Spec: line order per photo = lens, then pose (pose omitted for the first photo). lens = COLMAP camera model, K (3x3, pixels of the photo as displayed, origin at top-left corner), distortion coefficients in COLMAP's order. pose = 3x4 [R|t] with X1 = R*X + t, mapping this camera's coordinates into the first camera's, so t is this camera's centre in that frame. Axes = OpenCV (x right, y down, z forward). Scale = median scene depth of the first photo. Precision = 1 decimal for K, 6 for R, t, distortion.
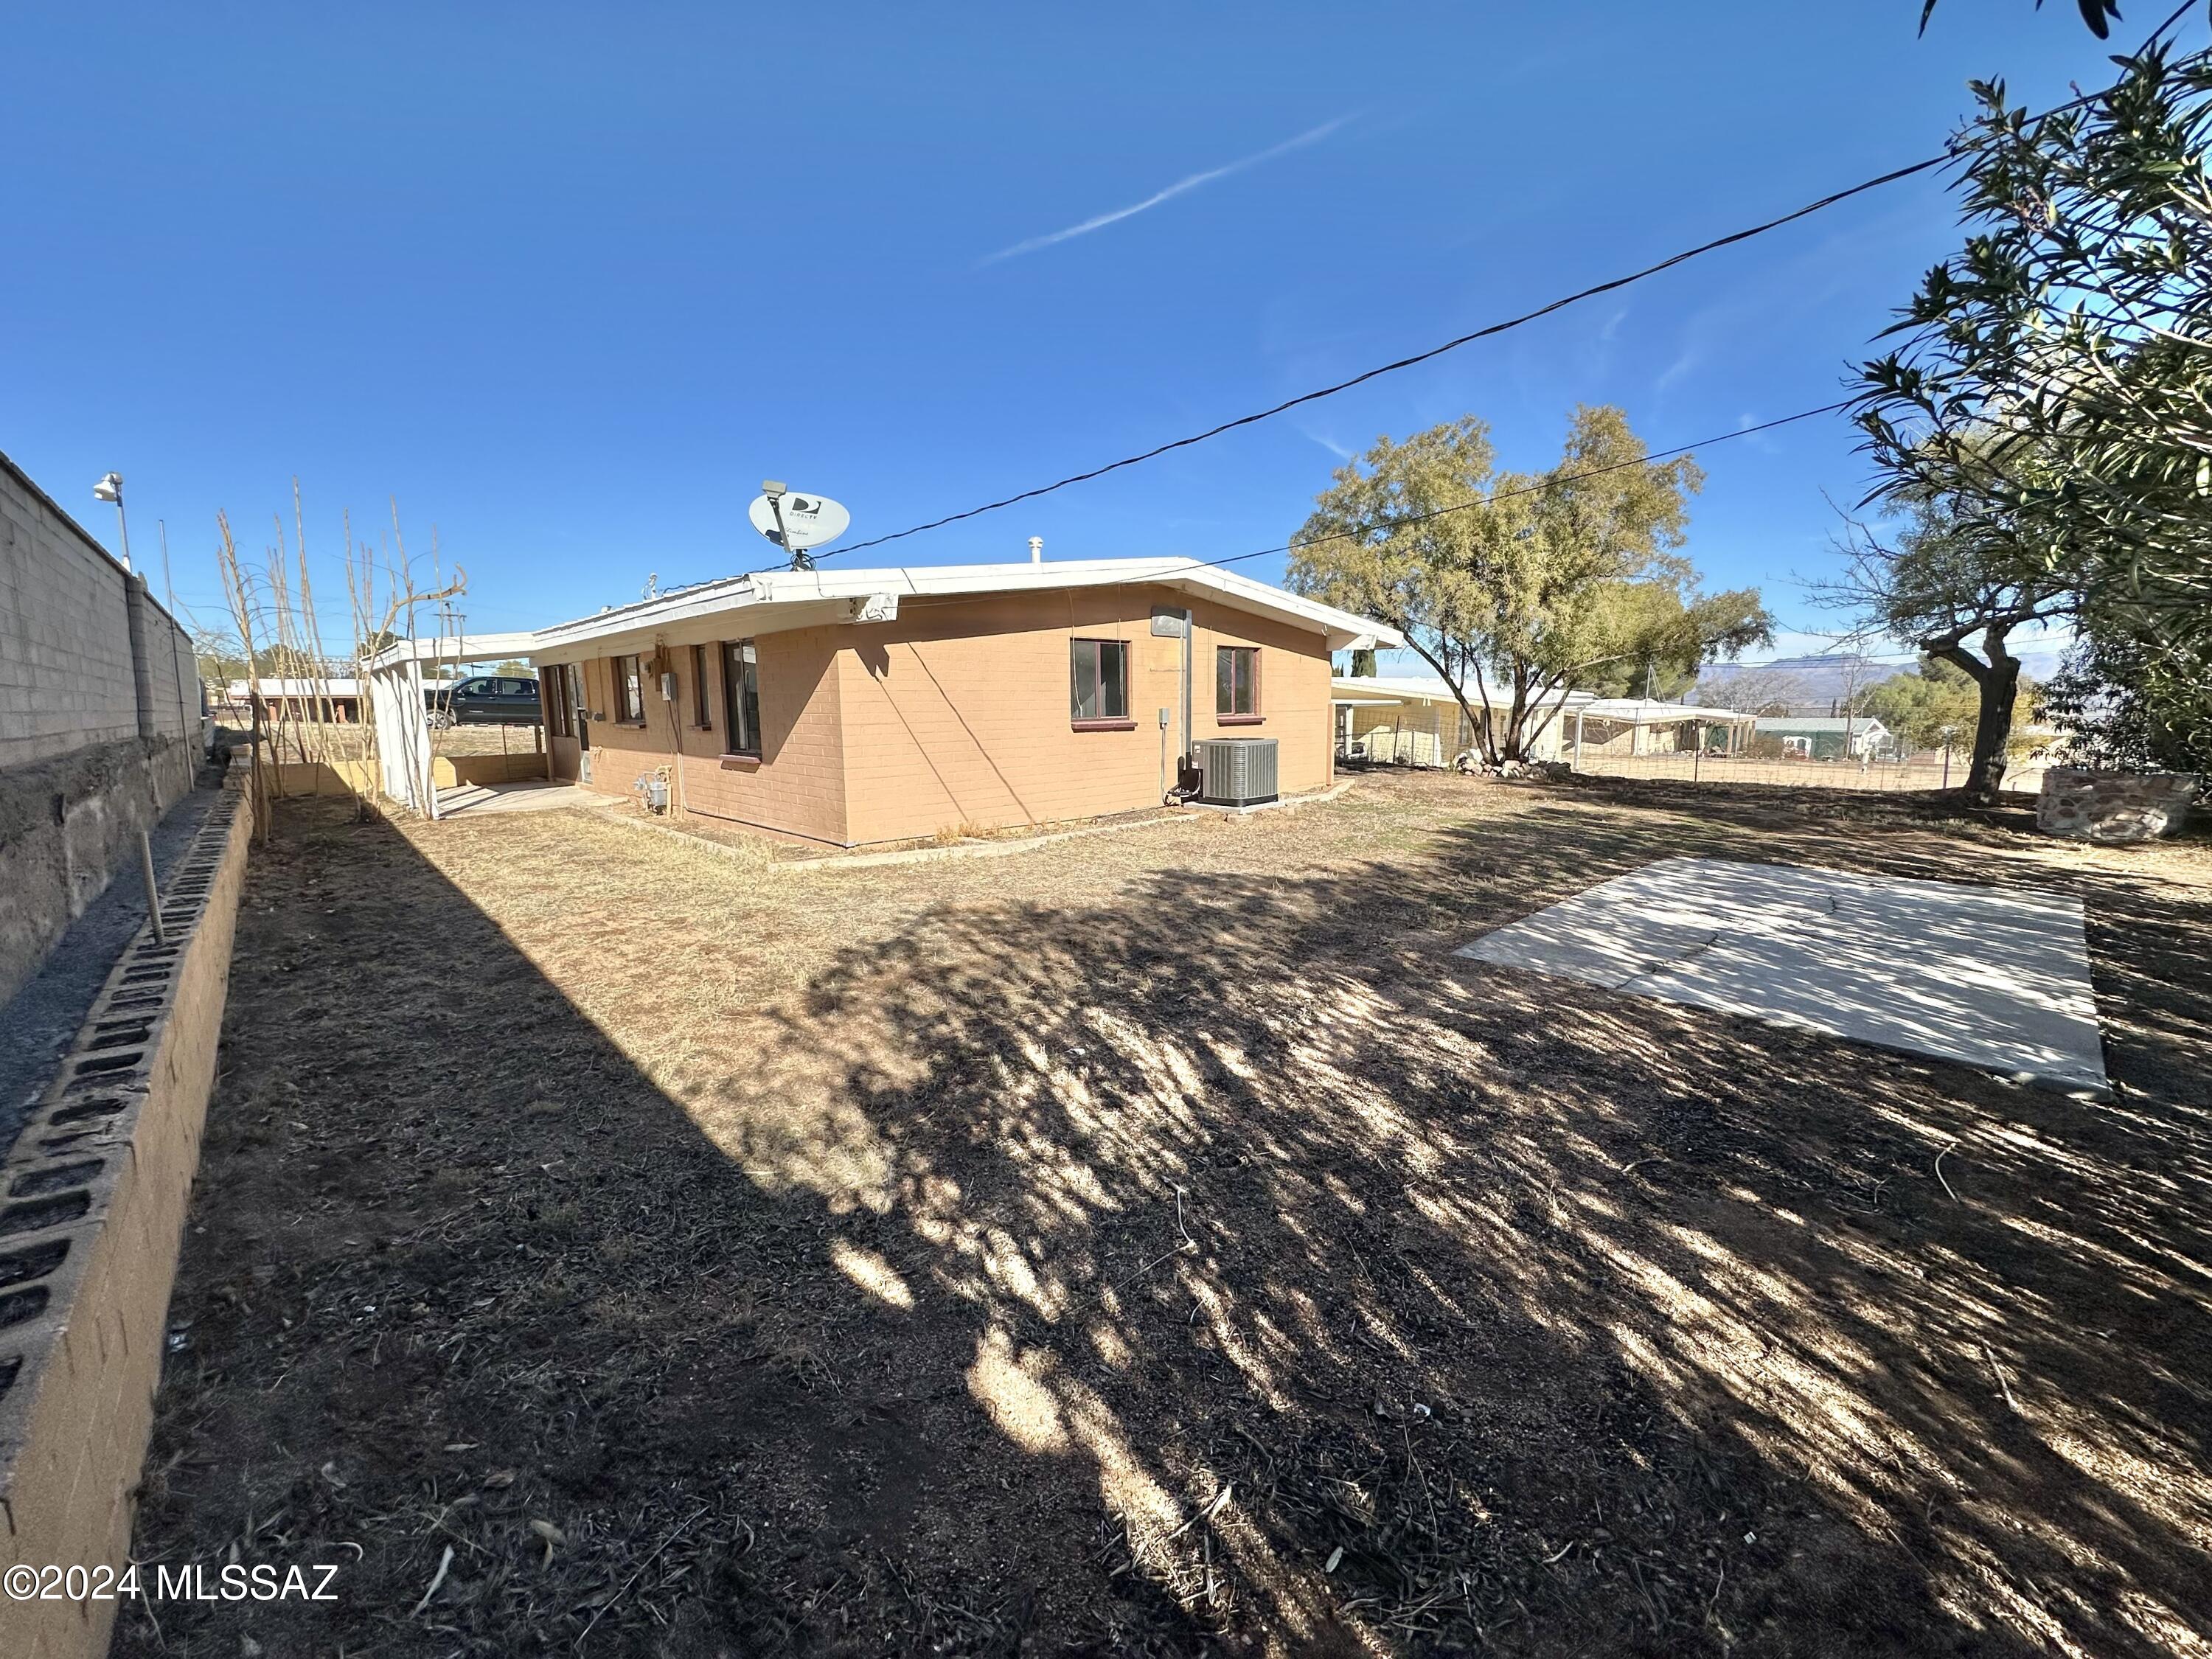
lens RADIAL K [[880.4, 0, 1103.8], [0, 880.4, 830.4], [0, 0, 1]] dist [-0.002823, 0.000416]
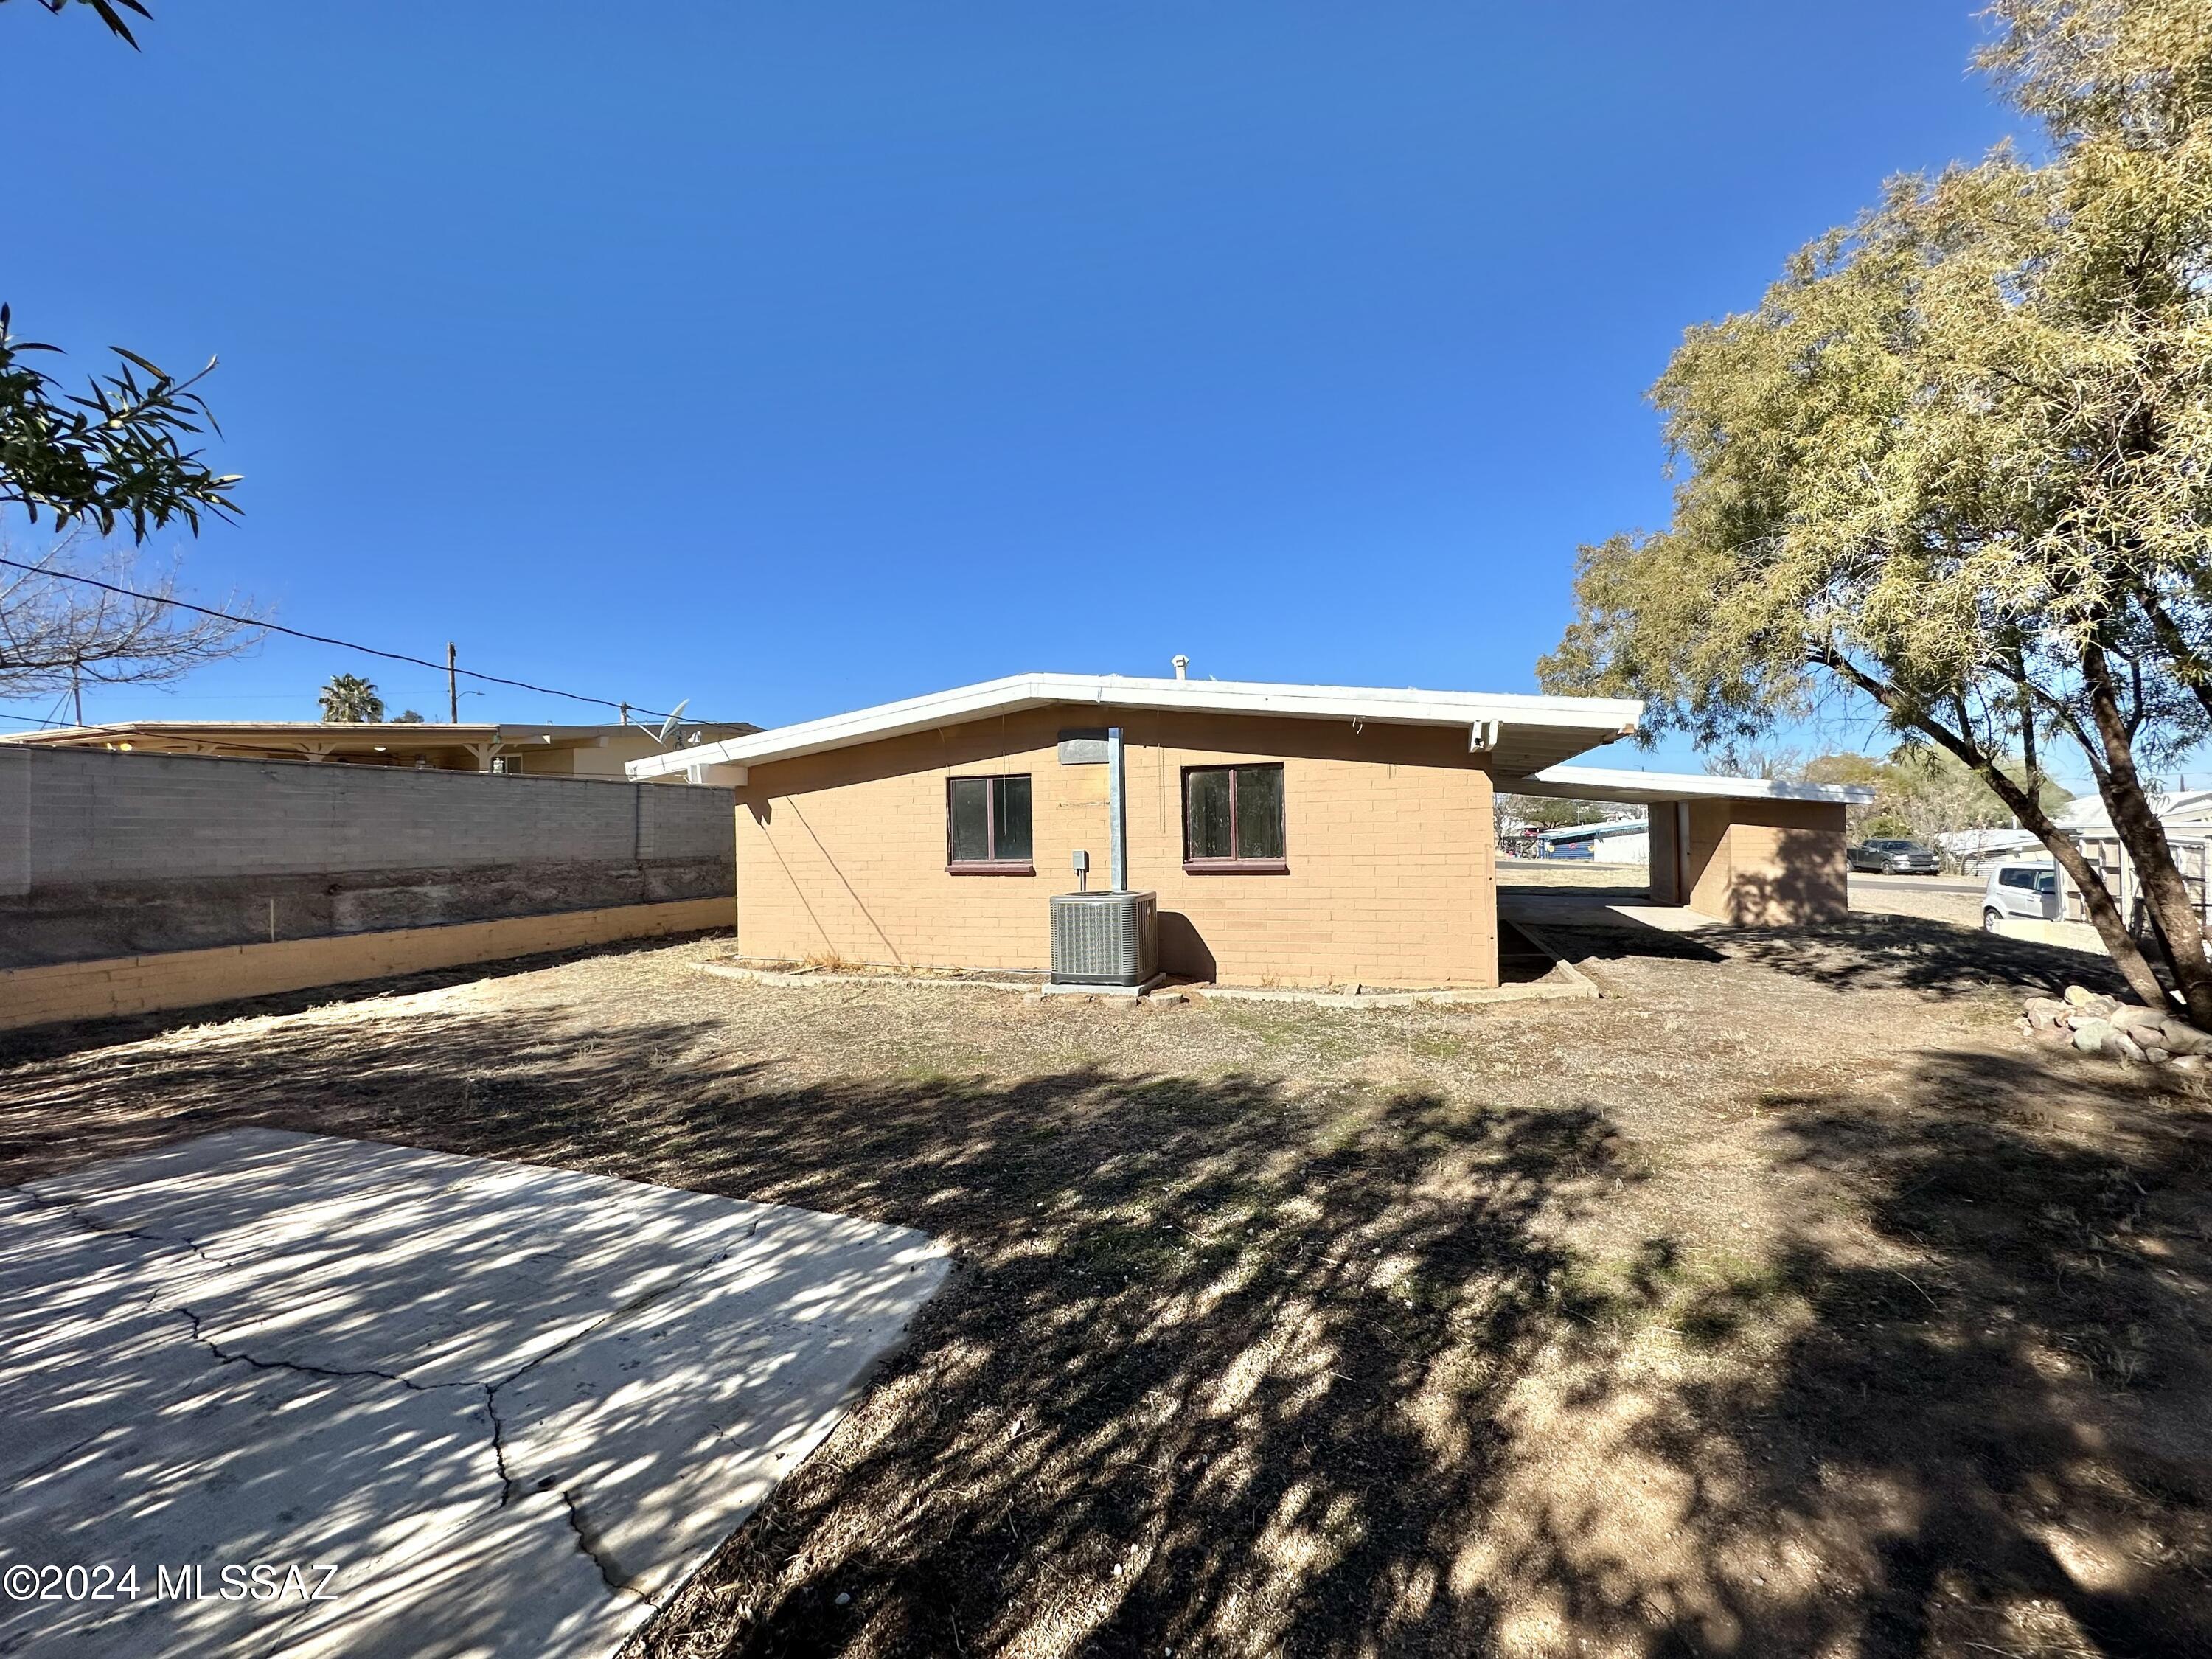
lens RADIAL K [[880.4, 0, 1103.8], [0, 880.4, 830.4], [0, 0, 1]] dist [-0.002823, 0.000416]
pose [[0.451511, -0.001521, -0.892264, 0.835801], [-0.116909, 0.991277, -0.060849, -0.115818], [0.884573, 0.131788, 0.447394, 0.682434]]
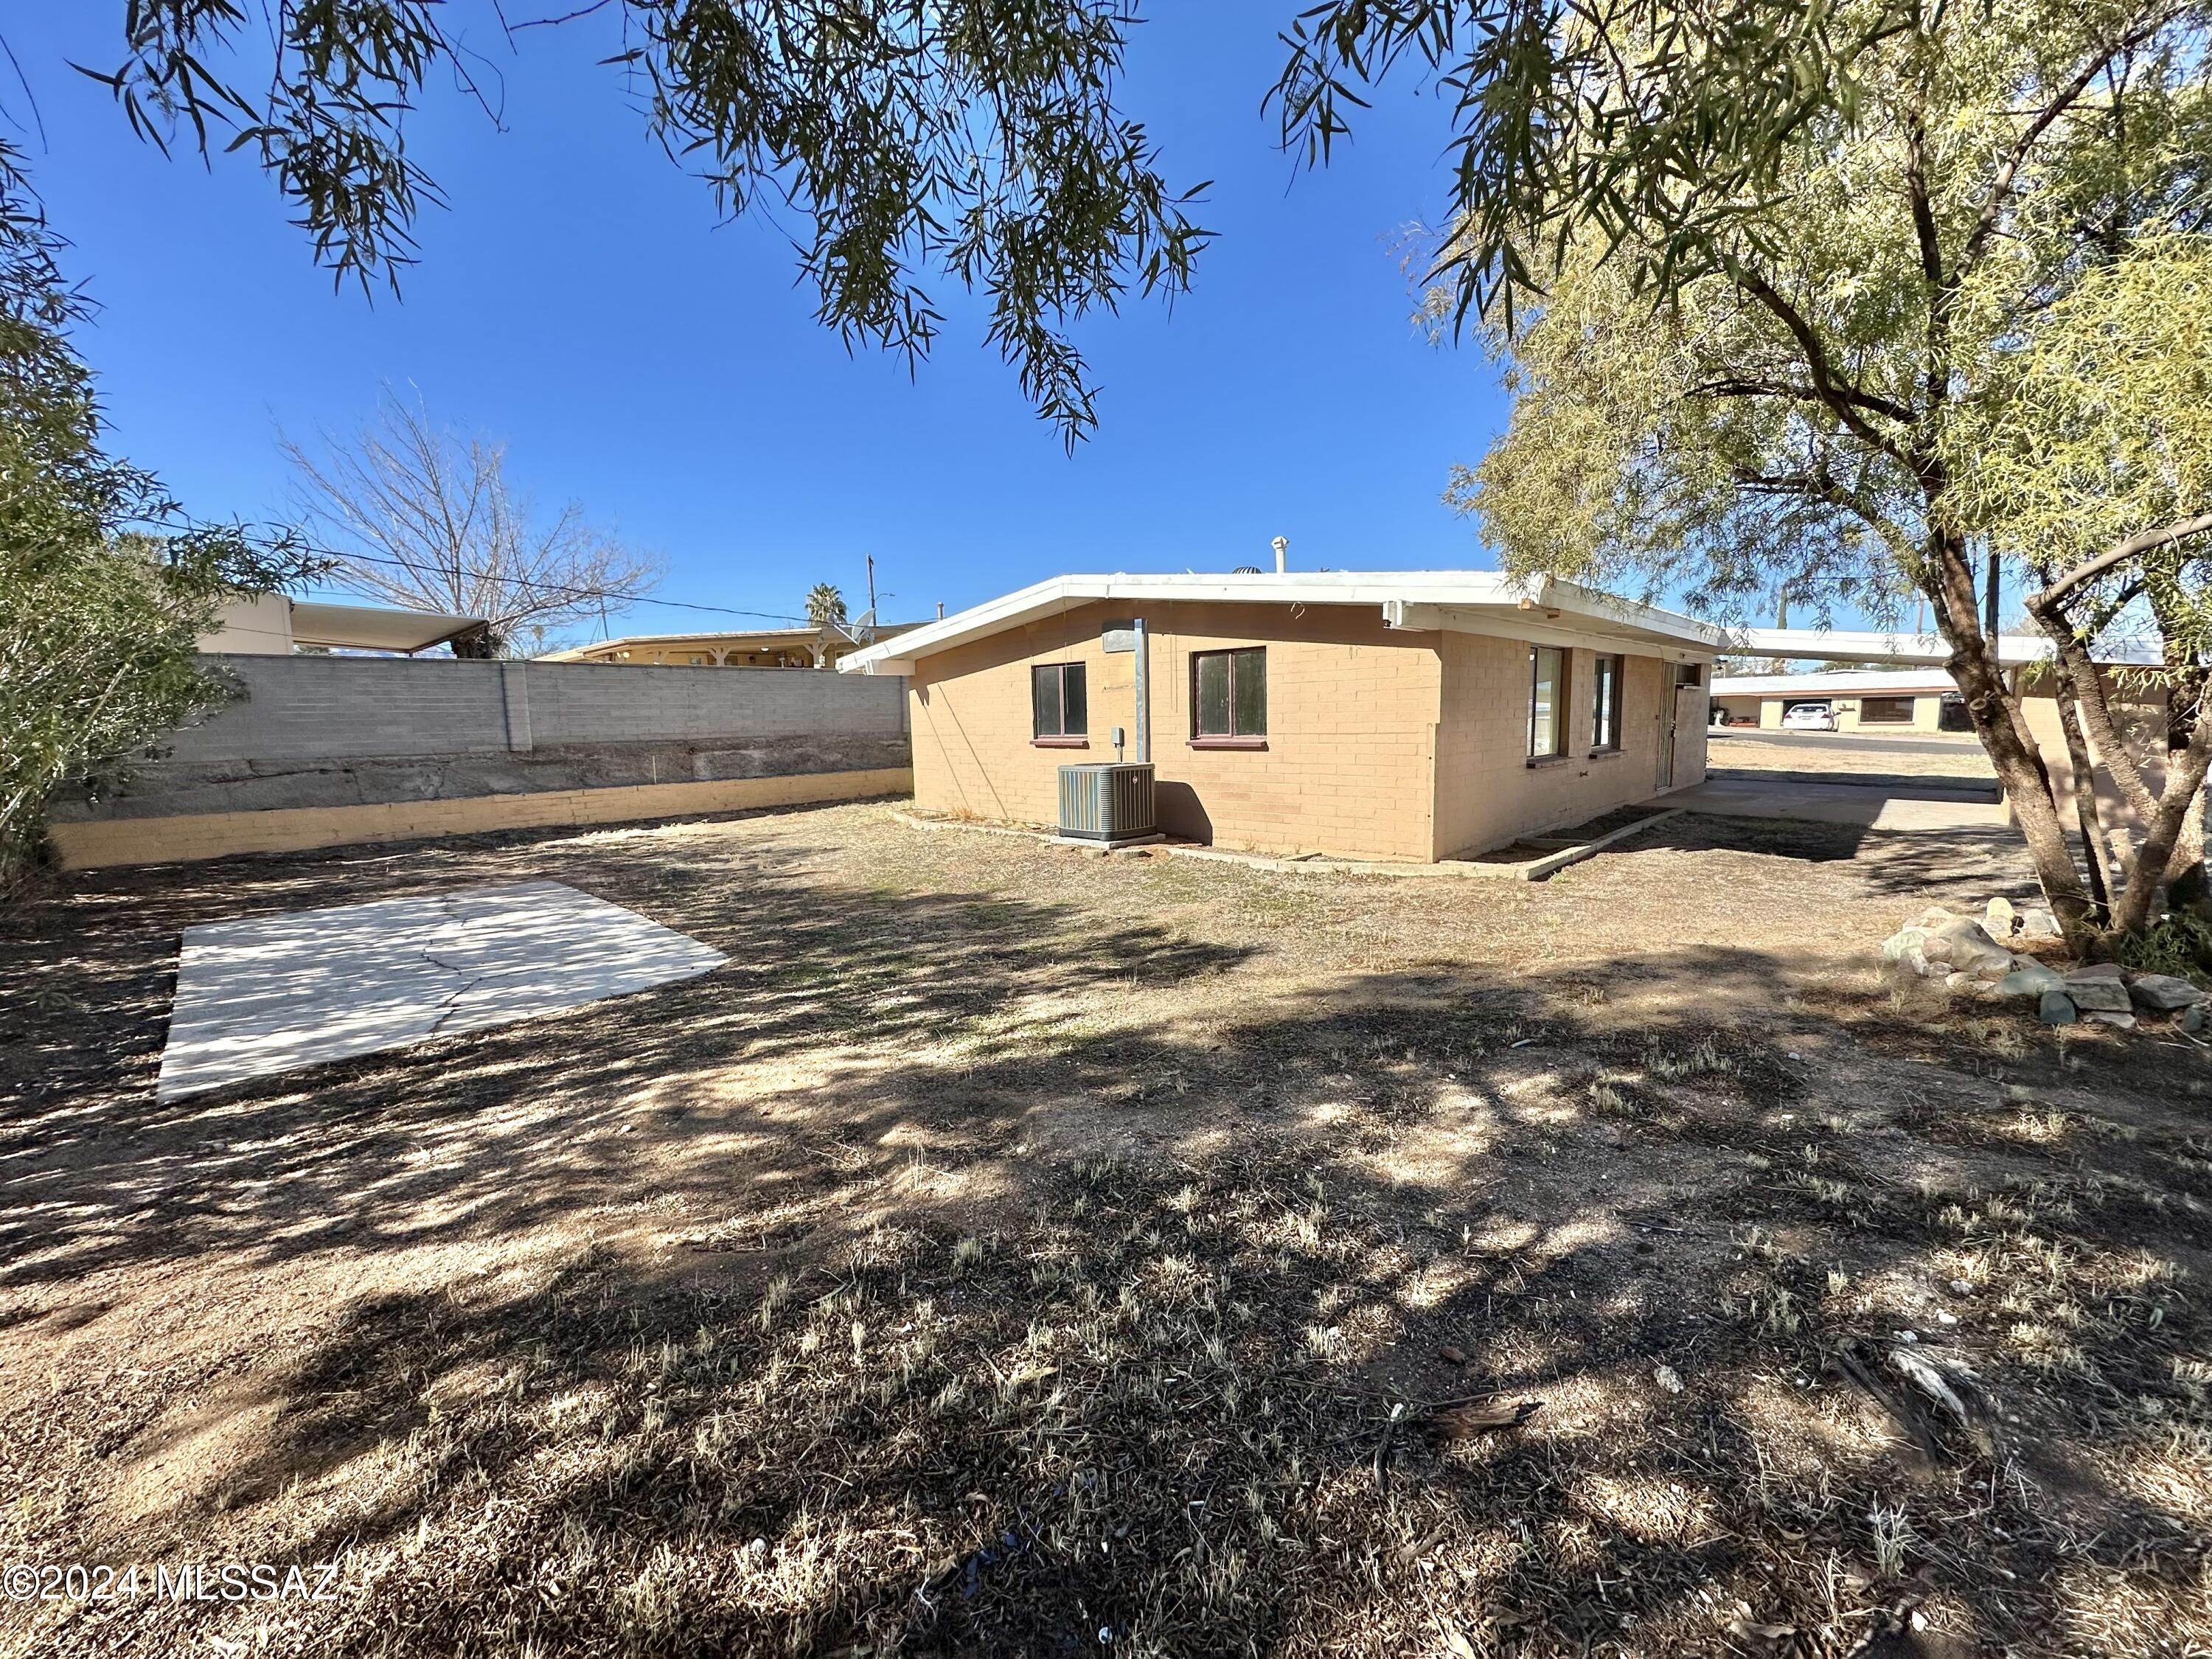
lens RADIAL K [[880.4, 0, 1103.8], [0, 880.4, 830.4], [0, 0, 1]] dist [-0.002823, 0.000416]
pose [[0.033367, 0.136957, -0.990015, 1.060068], [-0.128031, 0.982991, 0.131670, -0.159956], [0.991209, 0.122359, 0.050334, 0.993026]]
